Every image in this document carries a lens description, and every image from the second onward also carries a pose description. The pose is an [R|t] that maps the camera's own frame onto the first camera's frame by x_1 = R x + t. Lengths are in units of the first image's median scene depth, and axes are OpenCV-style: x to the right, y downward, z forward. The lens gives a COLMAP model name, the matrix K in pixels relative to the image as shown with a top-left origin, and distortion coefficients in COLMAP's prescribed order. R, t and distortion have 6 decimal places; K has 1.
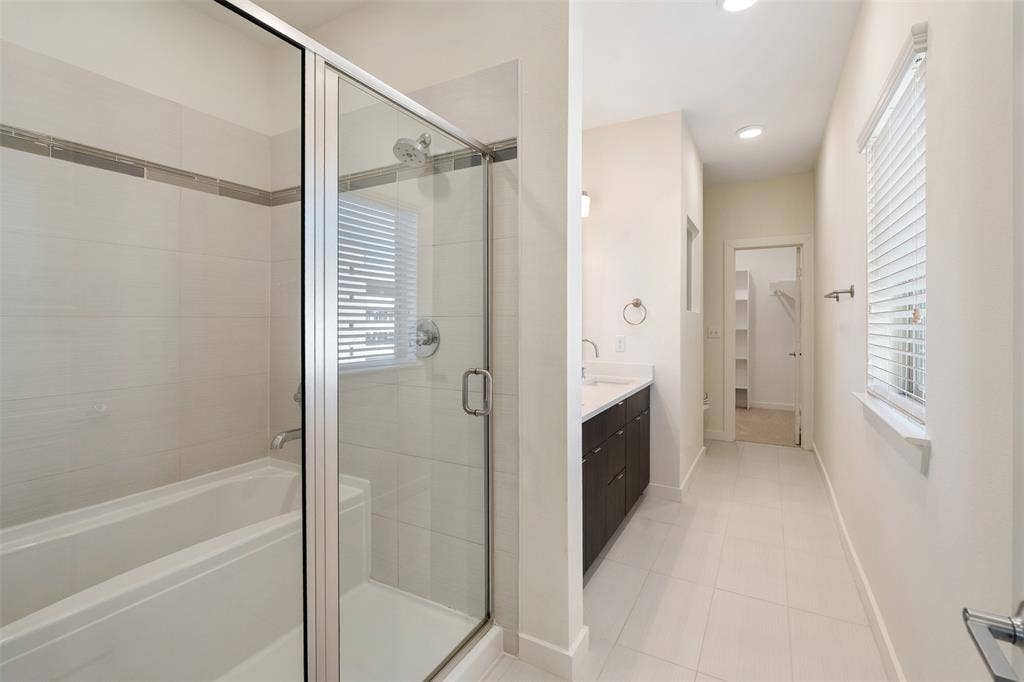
lens RADIAL K [[450.8, 0, 513.1], [0, 450.8, 330.0], [0, 0, 1]] dist [-0.003117, -0.000261]
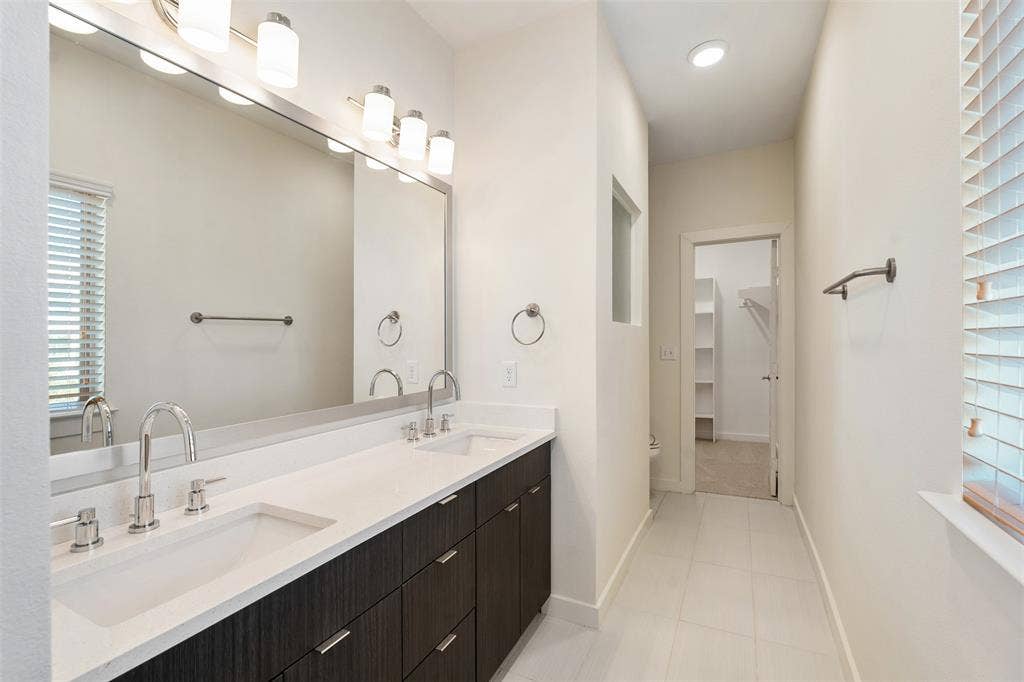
lens RADIAL K [[437.5, 0, 510.6], [0, 437.5, 368.4], [0, 0, 1]] dist [-0.000340, -0.011978]
pose [[0.999134, -0.023116, 0.034594, 0.163841], [0.021819, 0.999062, 0.037415, -0.001302], [-0.035427, -0.036628, 0.998701, 0.282655]]
